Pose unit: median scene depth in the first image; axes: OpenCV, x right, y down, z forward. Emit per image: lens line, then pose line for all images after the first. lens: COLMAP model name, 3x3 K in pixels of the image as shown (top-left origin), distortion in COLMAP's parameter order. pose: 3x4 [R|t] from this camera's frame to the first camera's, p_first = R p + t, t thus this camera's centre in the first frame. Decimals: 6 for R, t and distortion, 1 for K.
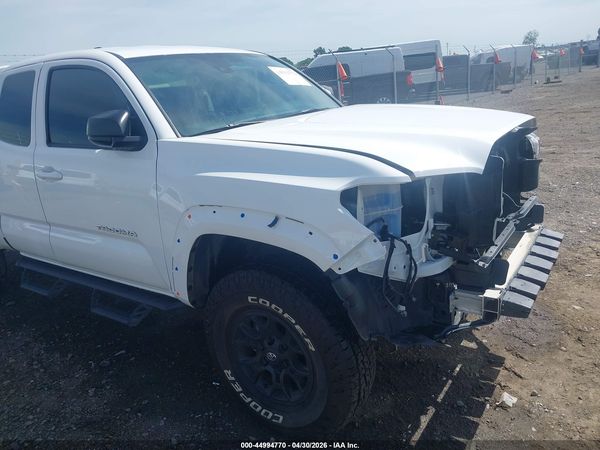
lens RADIAL K [[479.5, 0, 309.0], [0, 479.5, 222.7], [0, 0, 1]] dist [0.032036, -0.042574]
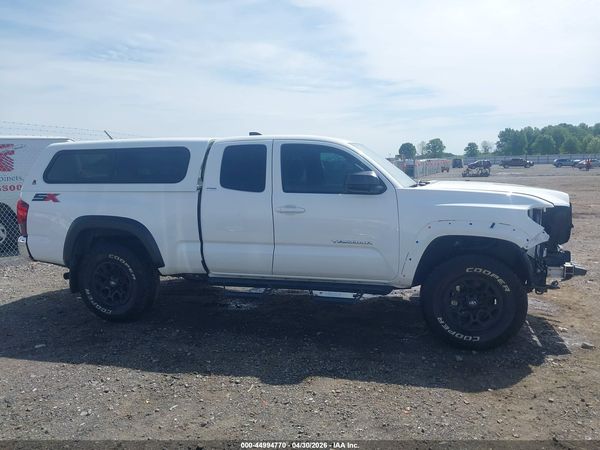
lens RADIAL K [[479.5, 0, 309.0], [0, 479.5, 222.7], [0, 0, 1]] dist [0.032036, -0.042574]
pose [[0.937474, 0.033524, 0.346436, -1.269645], [0.034788, 0.981341, -0.189102, 0.290068], [-0.346311, 0.189330, 0.918816, -0.525230]]
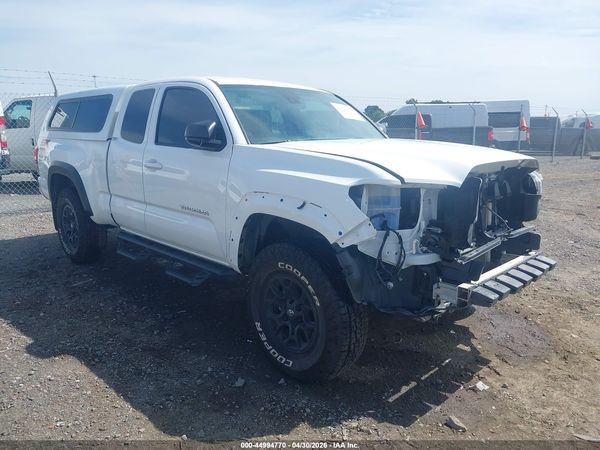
lens RADIAL K [[478.5, 0, 309.2], [0, 478.5, 224.0], [0, 0, 1]] dist [0.066821, -0.093620]
pose [[0.979195, 0.126159, -0.158934, 0.142864], [-0.139539, 0.987295, -0.076006, 0.126124], [0.147326, 0.096602, 0.984359, -0.287642]]
